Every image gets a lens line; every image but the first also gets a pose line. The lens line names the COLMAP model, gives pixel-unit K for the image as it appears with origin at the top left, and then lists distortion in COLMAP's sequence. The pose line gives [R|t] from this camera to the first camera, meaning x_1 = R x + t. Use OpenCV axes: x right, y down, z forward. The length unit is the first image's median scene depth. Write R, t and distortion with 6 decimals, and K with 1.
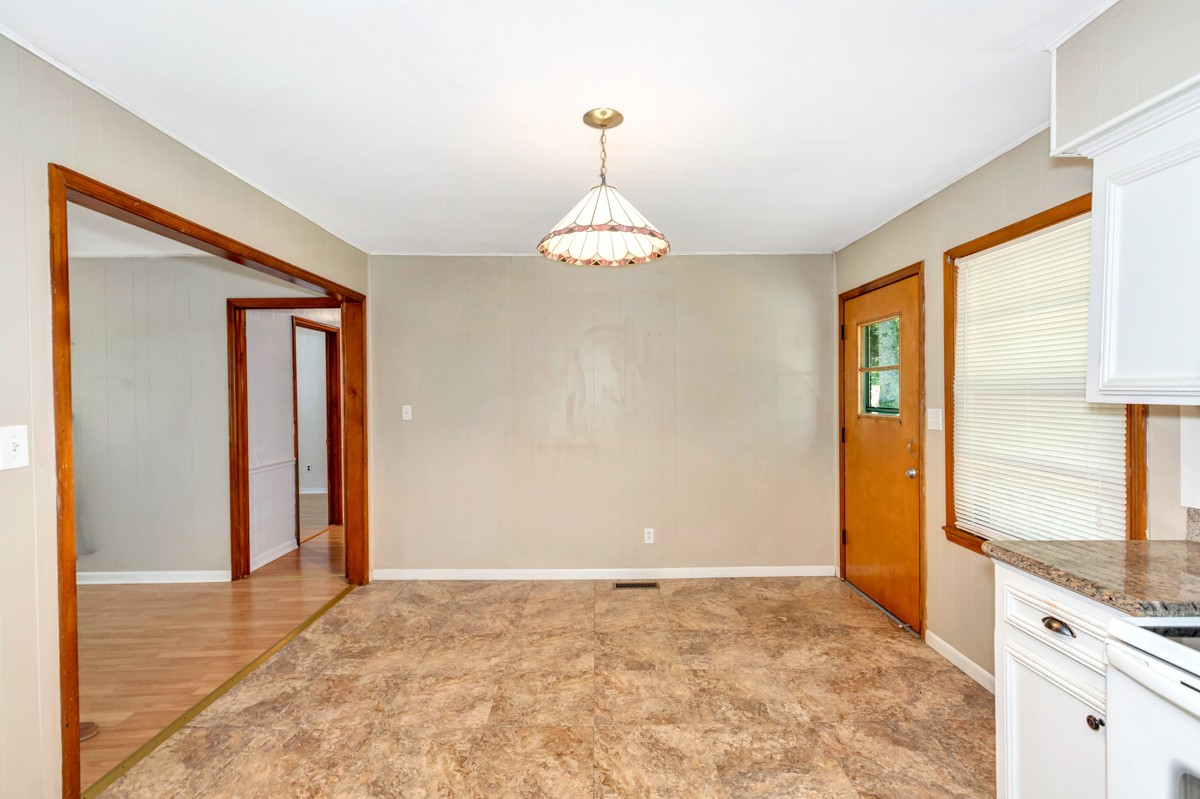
lens RADIAL K [[551.9, 0, 603.0], [0, 551.9, 403.6], [0, 0, 1]] dist [-0.000017, -0.000565]
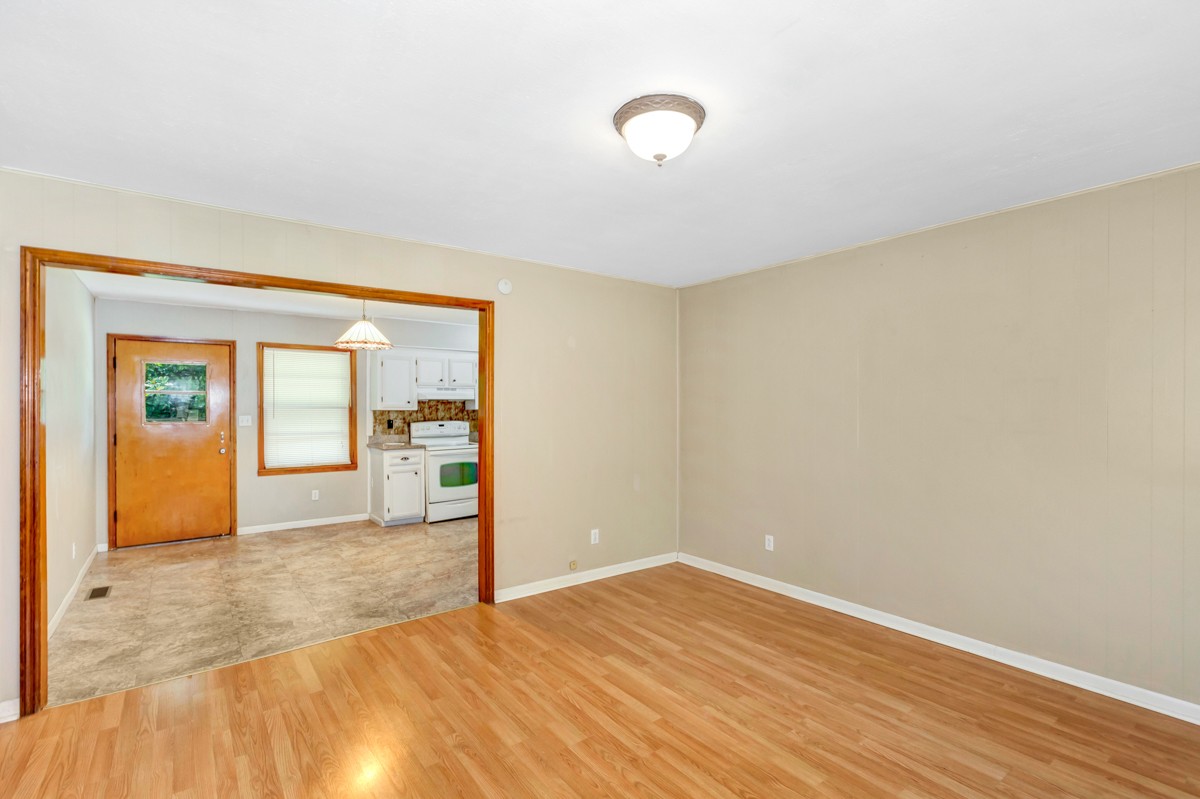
lens RADIAL K [[551.9, 0, 599.6], [0, 551.9, 403.5], [0, 0, 1]] dist [-0.000017, -0.000565]
pose [[-0.591069, 0.009366, 0.806567, -1.932644], [0.021252, 0.999766, 0.003965, -0.016299], [-0.806341, 0.019485, -0.591130, 1.220484]]
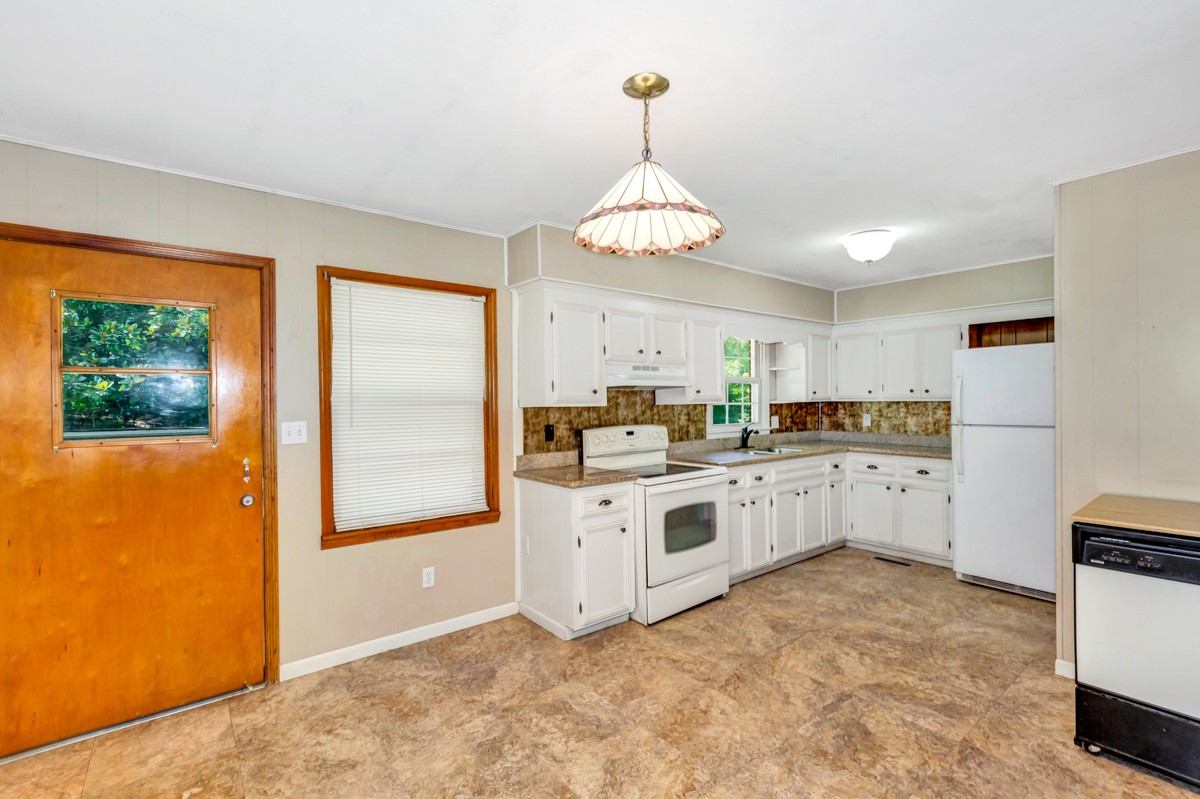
lens RADIAL K [[551.9, 0, 603.1], [0, 551.9, 396.1], [0, 0, 1]] dist [-0.000017, -0.000565]
pose [[-0.621104, 0.009699, 0.783668, -0.499720], [0.024659, 0.999670, 0.007171, -0.029542], [-0.783340, 0.023779, -0.621138, 1.245456]]
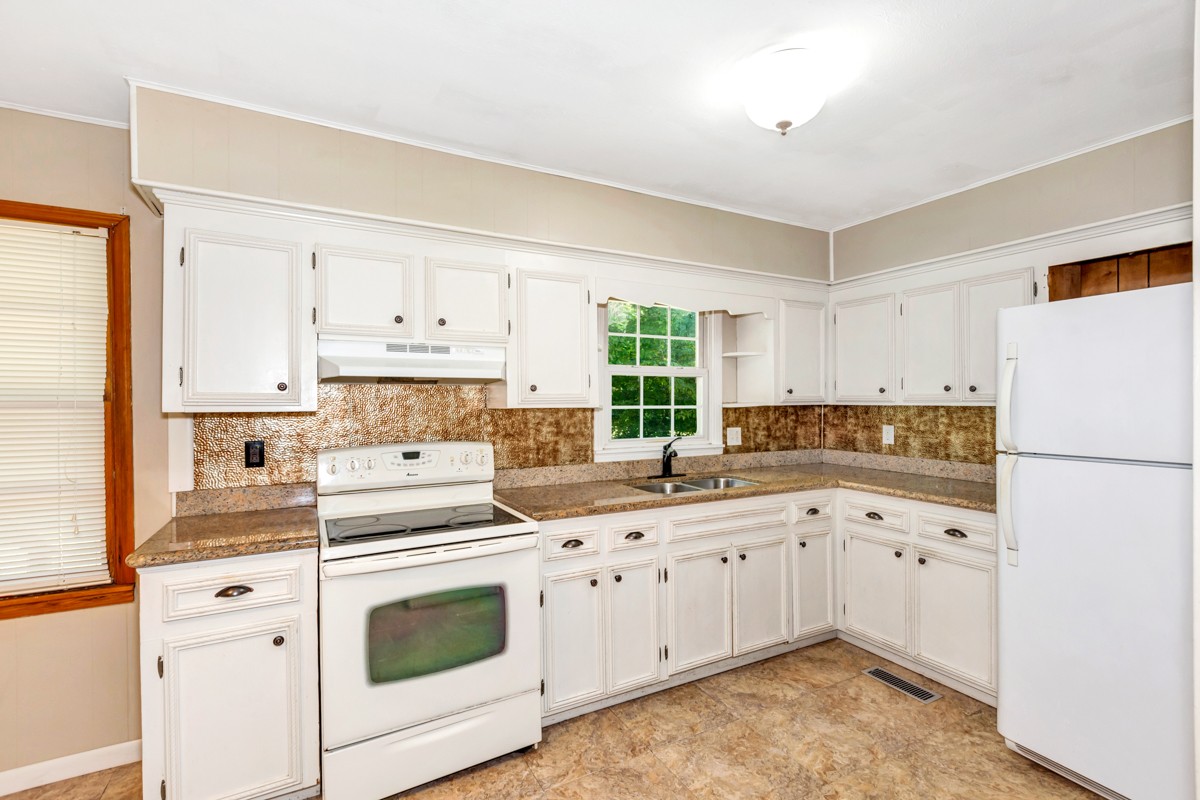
lens RADIAL K [[551.9, 0, 608.9], [0, 551.9, 398.4], [0, 0, 1]] dist [-0.000017, -0.000565]
pose [[-0.470459, 0.005090, 0.882407, -0.344050], [0.021469, 0.999753, 0.005680, -0.010143], [-0.882161, 0.021617, -0.470453, 0.426676]]
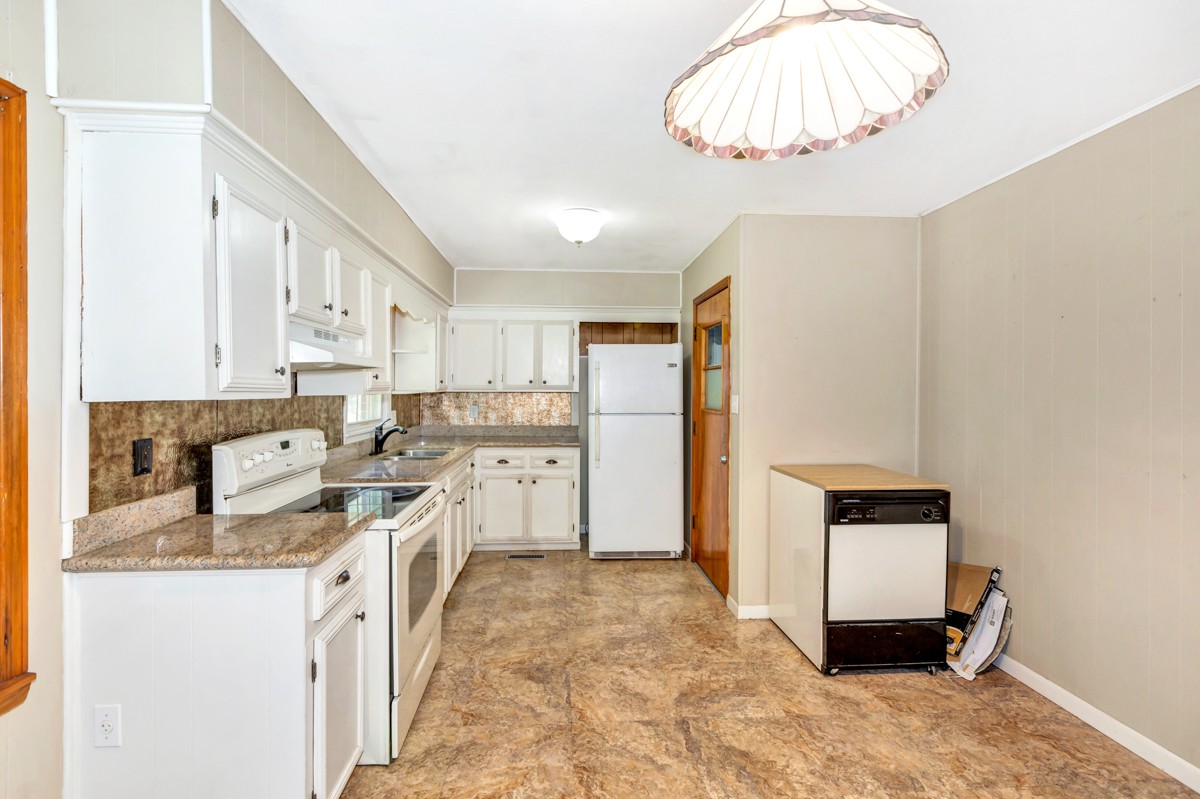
lens RADIAL K [[551.9, 0, 596.1], [0, 551.9, 387.2], [0, 0, 1]] dist [-0.000017, -0.000565]
pose [[-0.997834, -0.002577, -0.065727, 0.173923], [-0.003776, 0.999829, 0.018115, -0.025217], [0.065669, 0.018324, -0.997673, 1.164490]]
